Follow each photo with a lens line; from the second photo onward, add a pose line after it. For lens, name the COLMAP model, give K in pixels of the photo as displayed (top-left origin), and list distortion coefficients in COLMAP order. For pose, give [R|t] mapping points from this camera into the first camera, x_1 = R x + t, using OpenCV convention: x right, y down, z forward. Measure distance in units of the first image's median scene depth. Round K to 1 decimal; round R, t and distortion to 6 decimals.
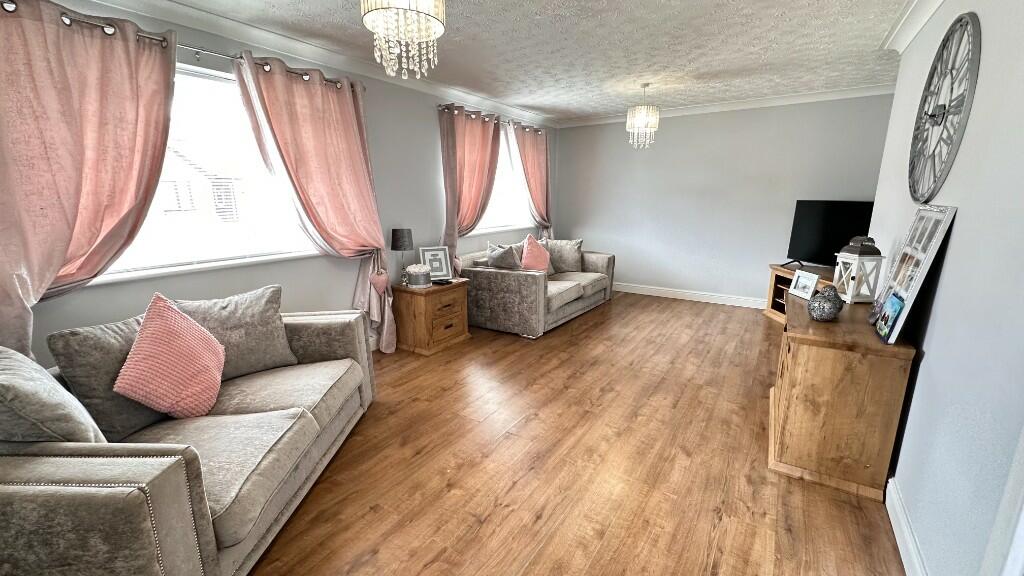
lens RADIAL K [[407.8, 0, 512.0], [0, 407.8, 288.0], [0, 0, 1]] dist [-0.001839, -0.000346]
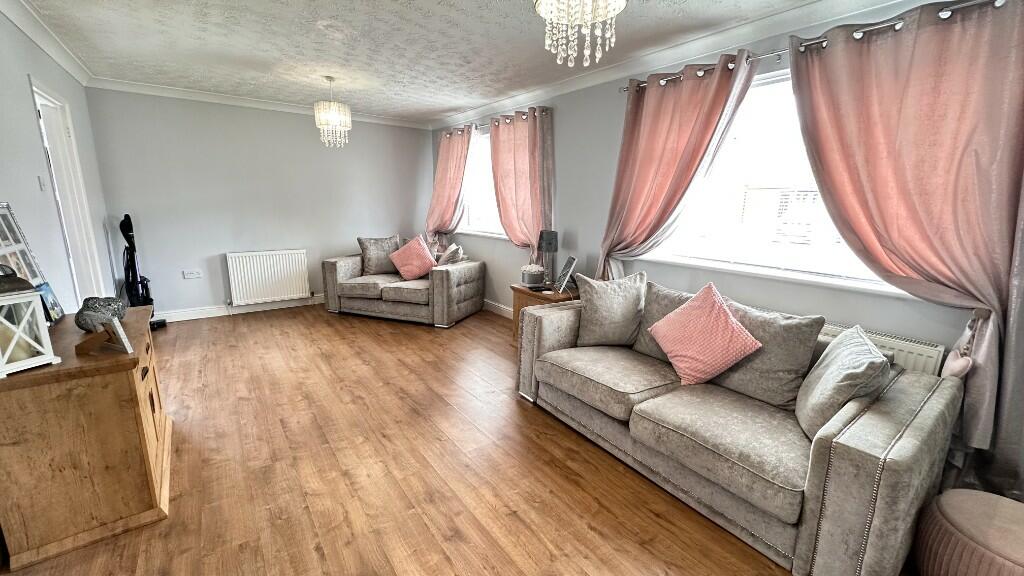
lens RADIAL K [[407.8, 0, 512.0], [0, 407.8, 288.0], [0, 0, 1]] dist [-0.001839, -0.000346]
pose [[-0.334019, 0.193239, -0.922545, 0.913196], [-0.227585, 0.933266, 0.277885, -0.332789], [0.914678, 0.302776, -0.267750, 1.460881]]
